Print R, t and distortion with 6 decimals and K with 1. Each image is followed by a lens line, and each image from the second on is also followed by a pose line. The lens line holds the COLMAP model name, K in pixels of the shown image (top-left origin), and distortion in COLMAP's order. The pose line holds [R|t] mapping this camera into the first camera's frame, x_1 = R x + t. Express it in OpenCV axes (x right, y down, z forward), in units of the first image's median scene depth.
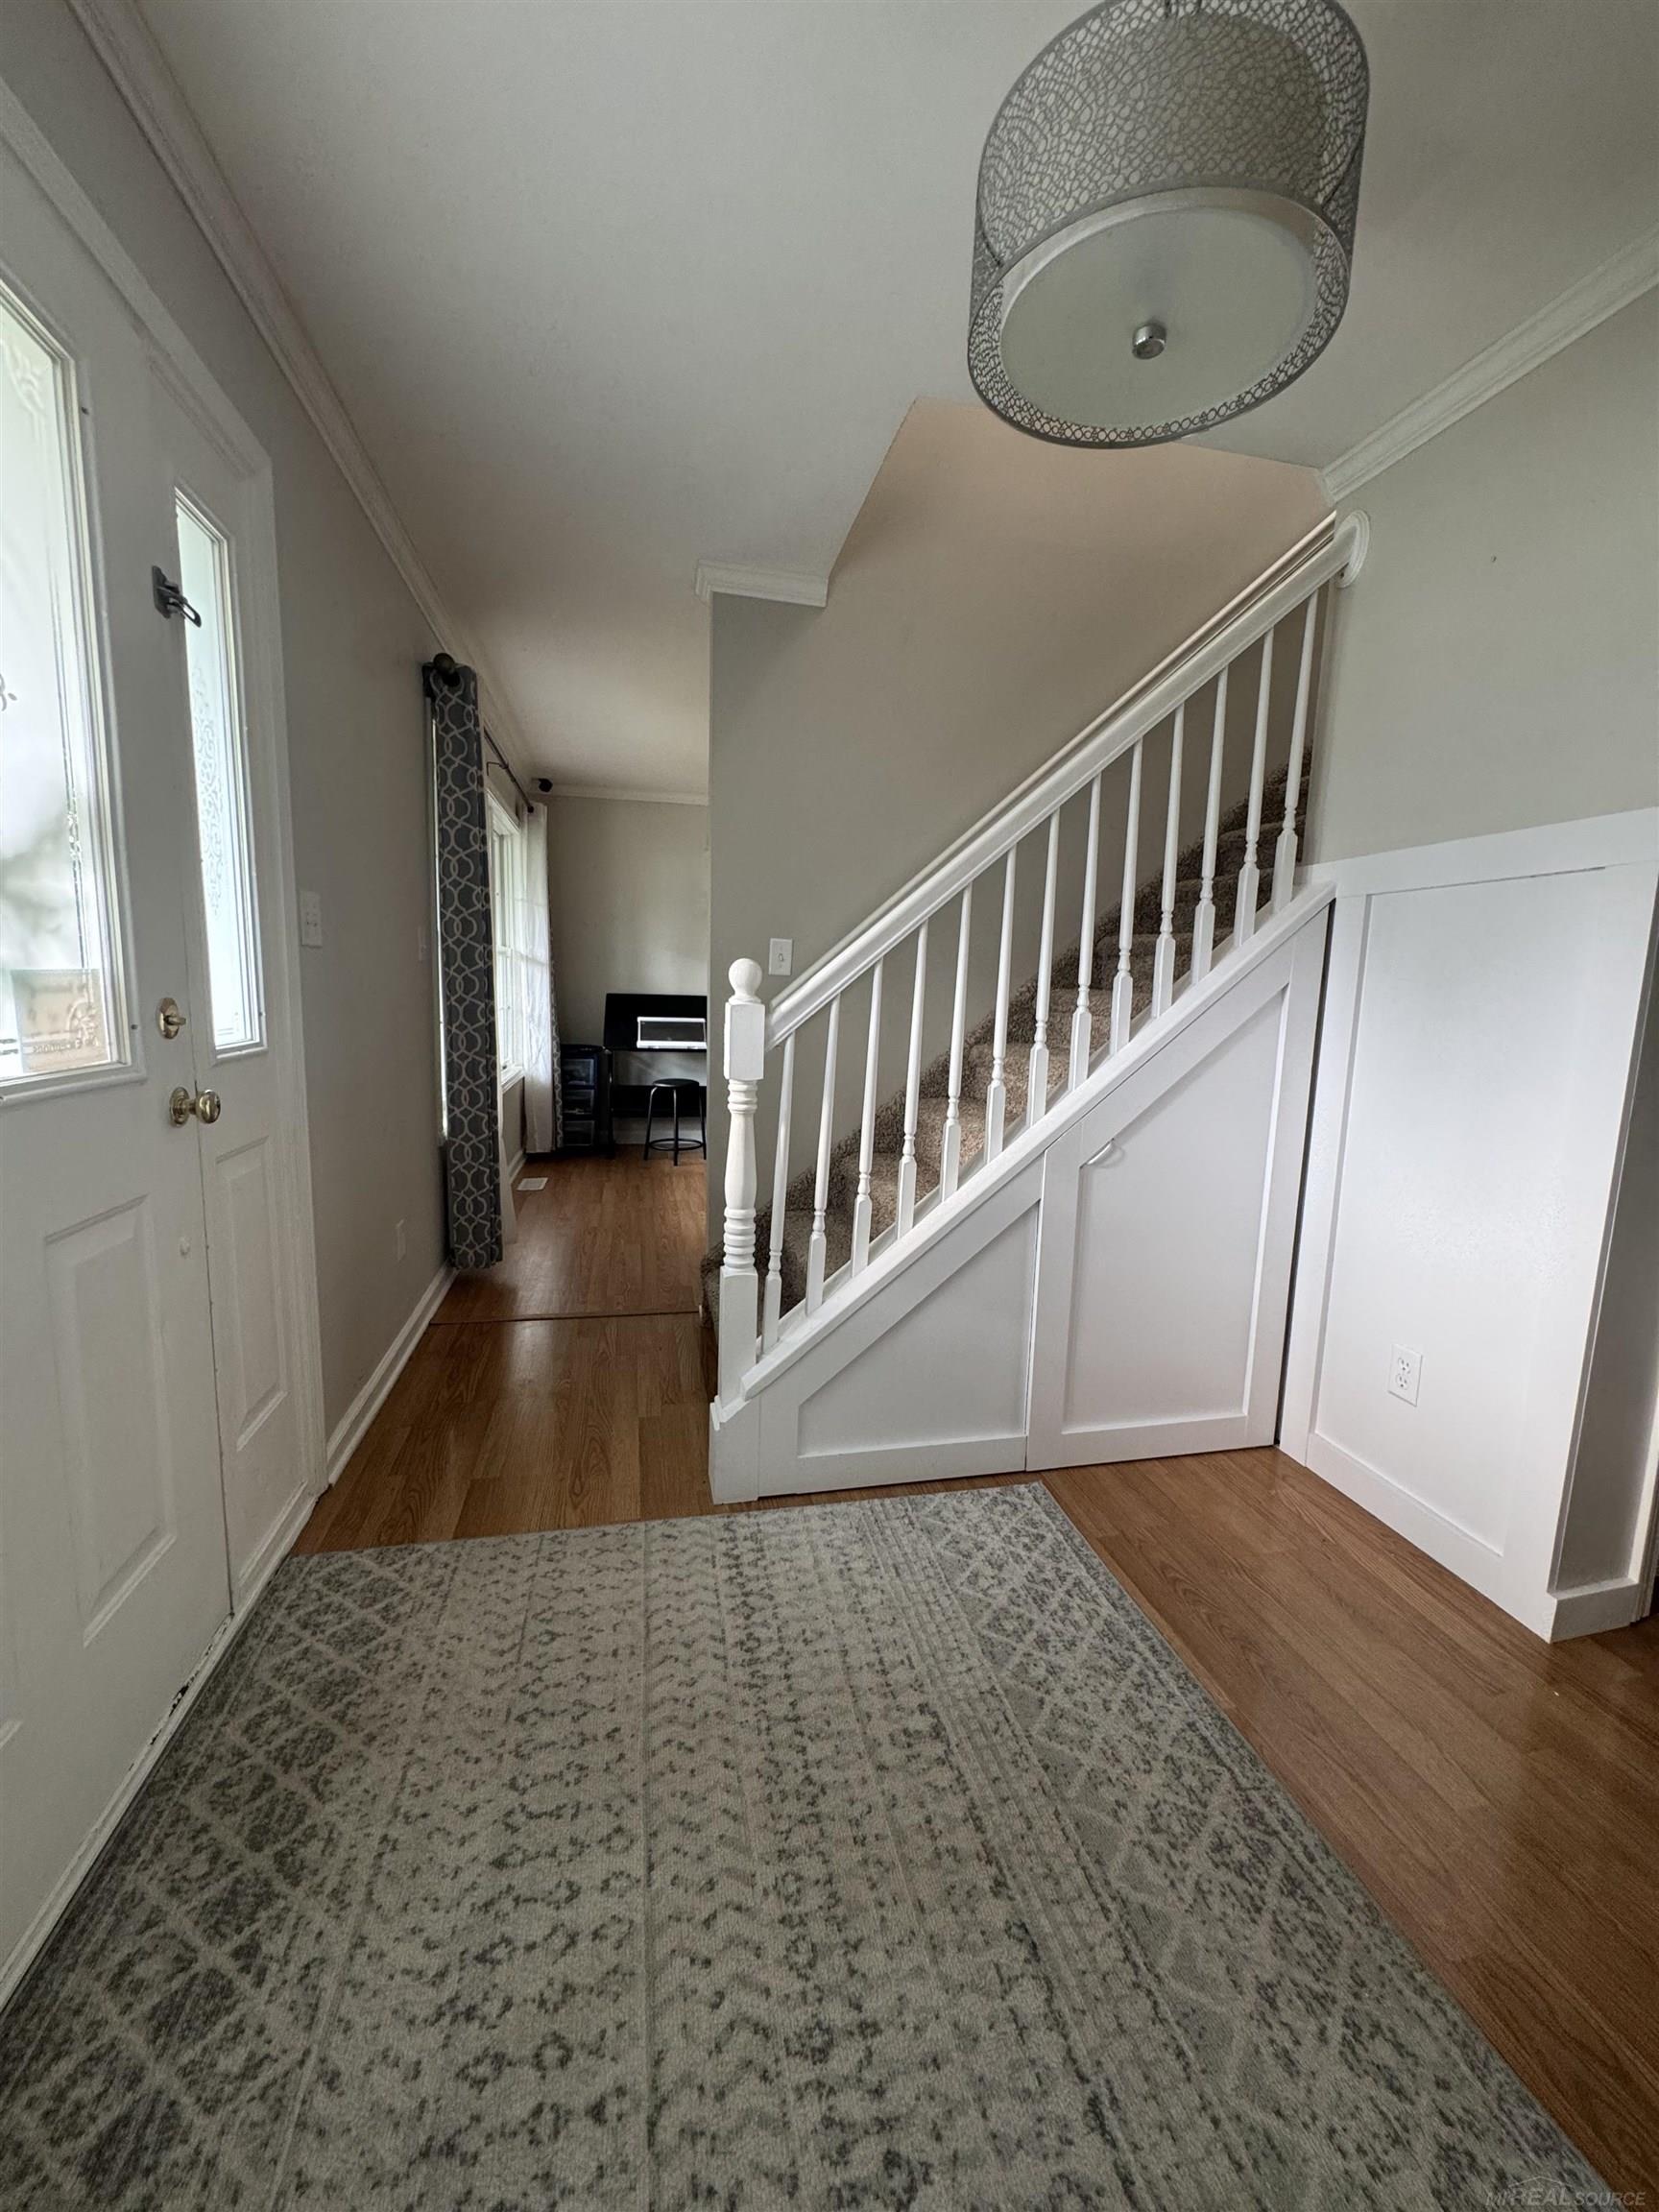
lens RADIAL K [[886.7, 0, 831.3], [0, 886.7, 1106.4], [0, 0, 1]] dist [-0.002202, -0.000802]
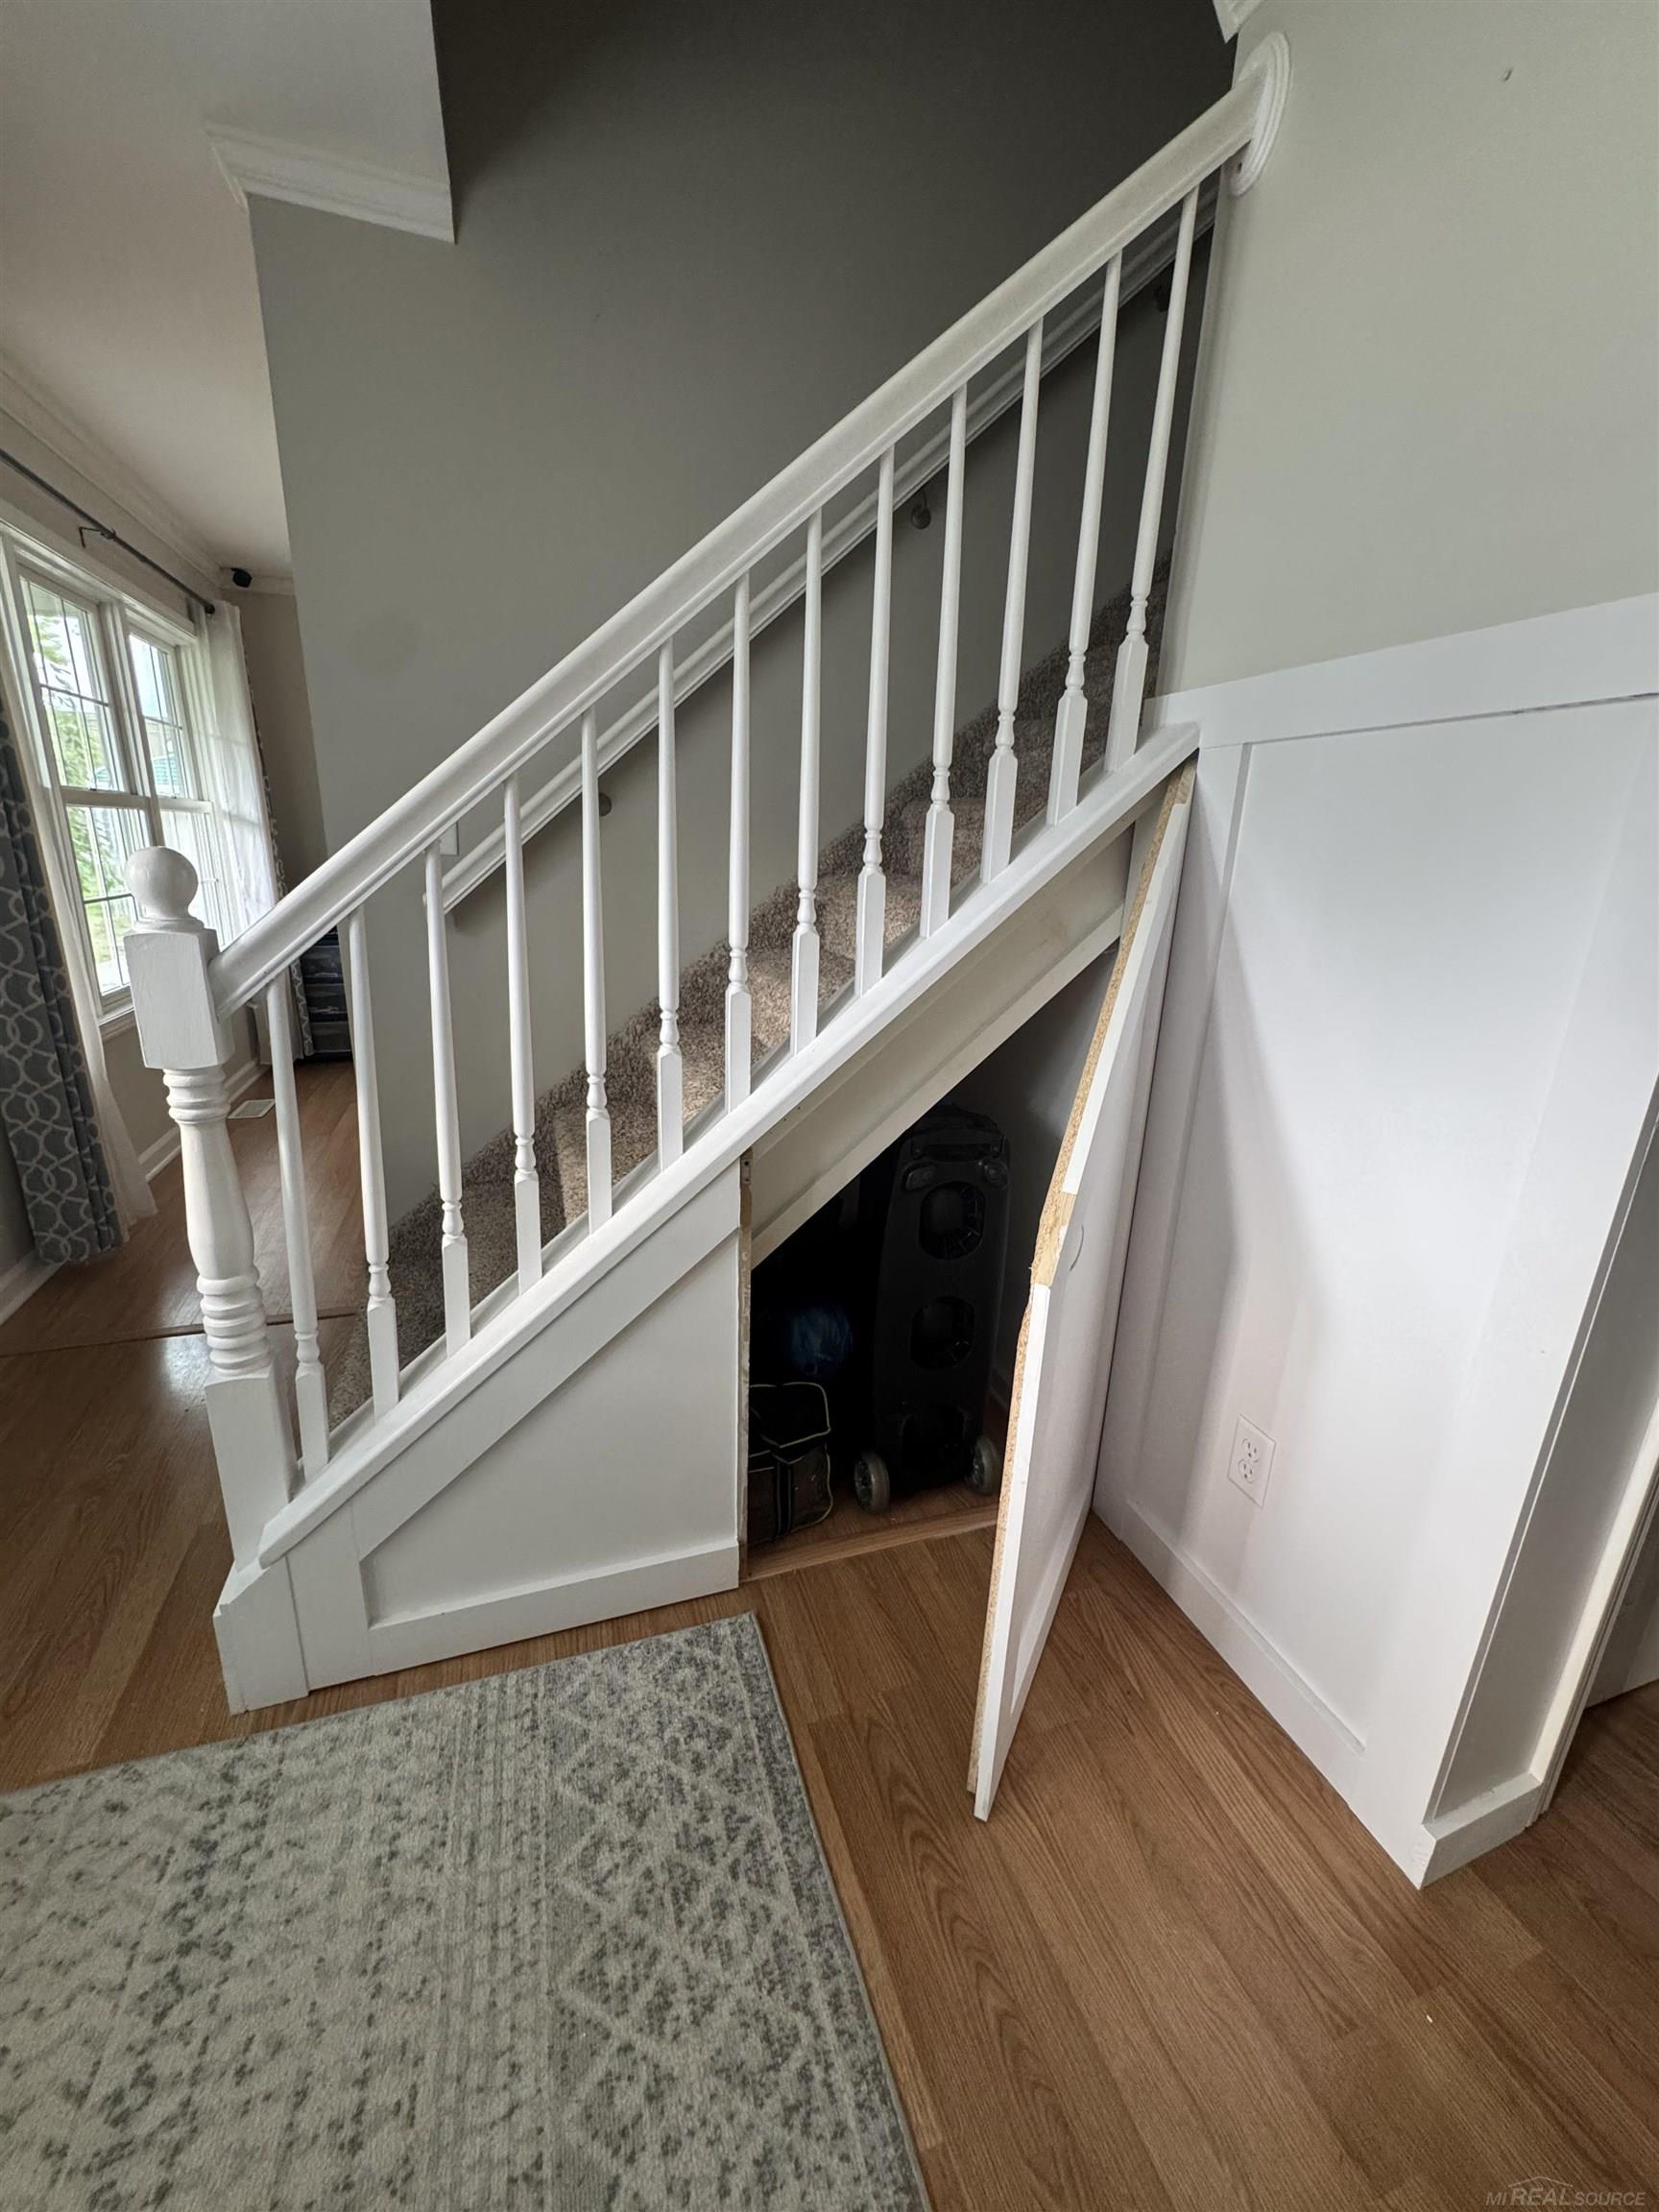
lens RADIAL K [[886.7, 0, 827.0], [0, 886.7, 1106.3], [0, 0, 1]] dist [-0.002202, -0.000802]
pose [[0.994372, -0.024533, 0.103065, 0.250138], [0.008201, 0.987726, 0.155983, -0.089997], [-0.105627, -0.154260, 0.982368, 0.392567]]
